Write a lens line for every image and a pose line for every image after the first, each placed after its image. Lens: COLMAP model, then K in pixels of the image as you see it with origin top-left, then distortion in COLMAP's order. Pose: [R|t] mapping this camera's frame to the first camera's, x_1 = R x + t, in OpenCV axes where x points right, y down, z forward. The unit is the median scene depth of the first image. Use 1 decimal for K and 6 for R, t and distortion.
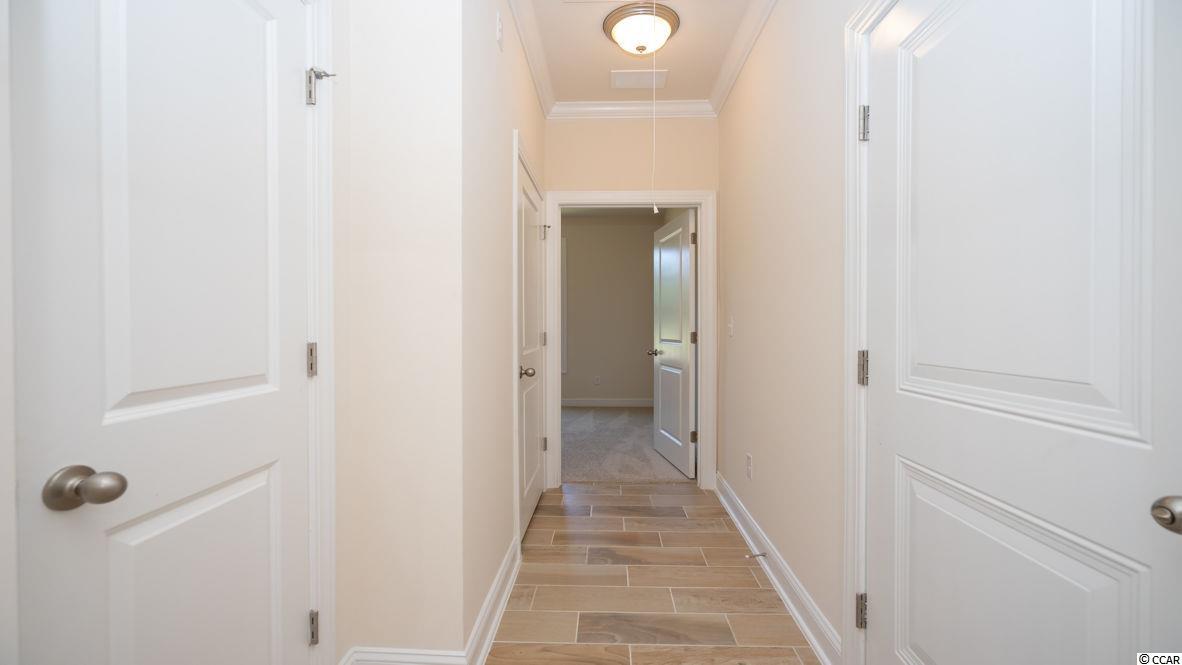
lens RADIAL K [[533.3, 0, 591.0], [0, 533.3, 332.5], [0, 0, 1]] dist [0.002503, 0.000379]
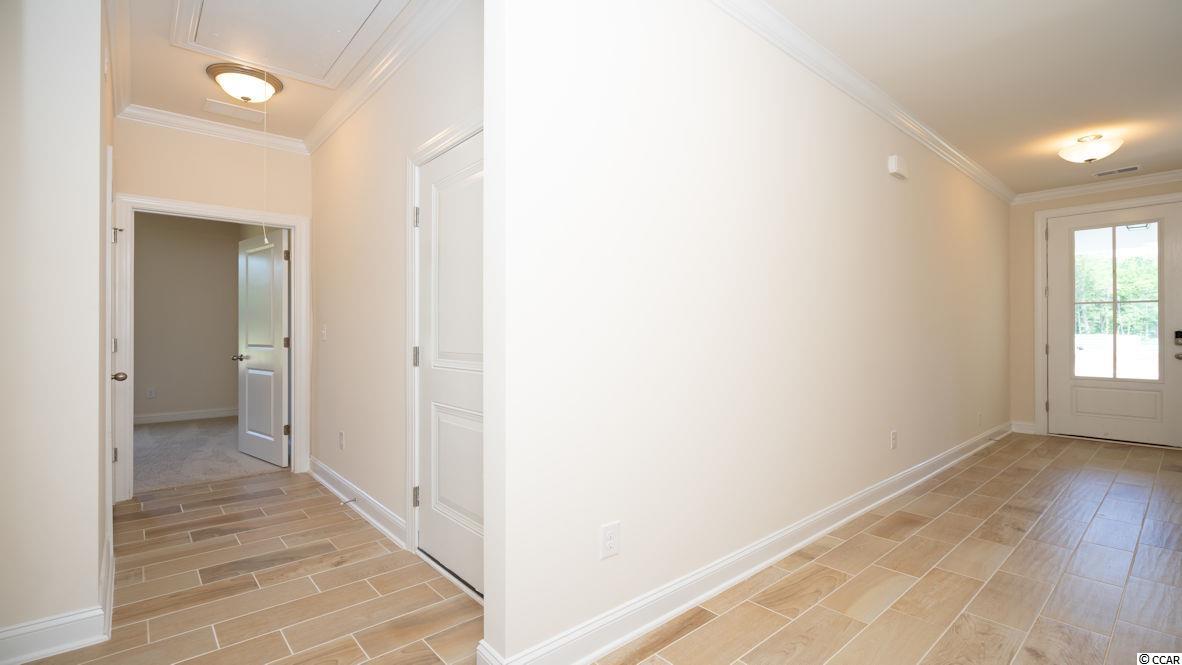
lens RADIAL K [[533.3, 0, 591.0], [0, 533.3, 332.5], [0, 0, 1]] dist [0.002503, 0.000379]
pose [[0.732796, 0.001737, 0.680446, -0.113196], [0.005824, 0.999944, -0.008826, 0.002369], [-0.680423, 0.010431, 0.732745, -0.290381]]
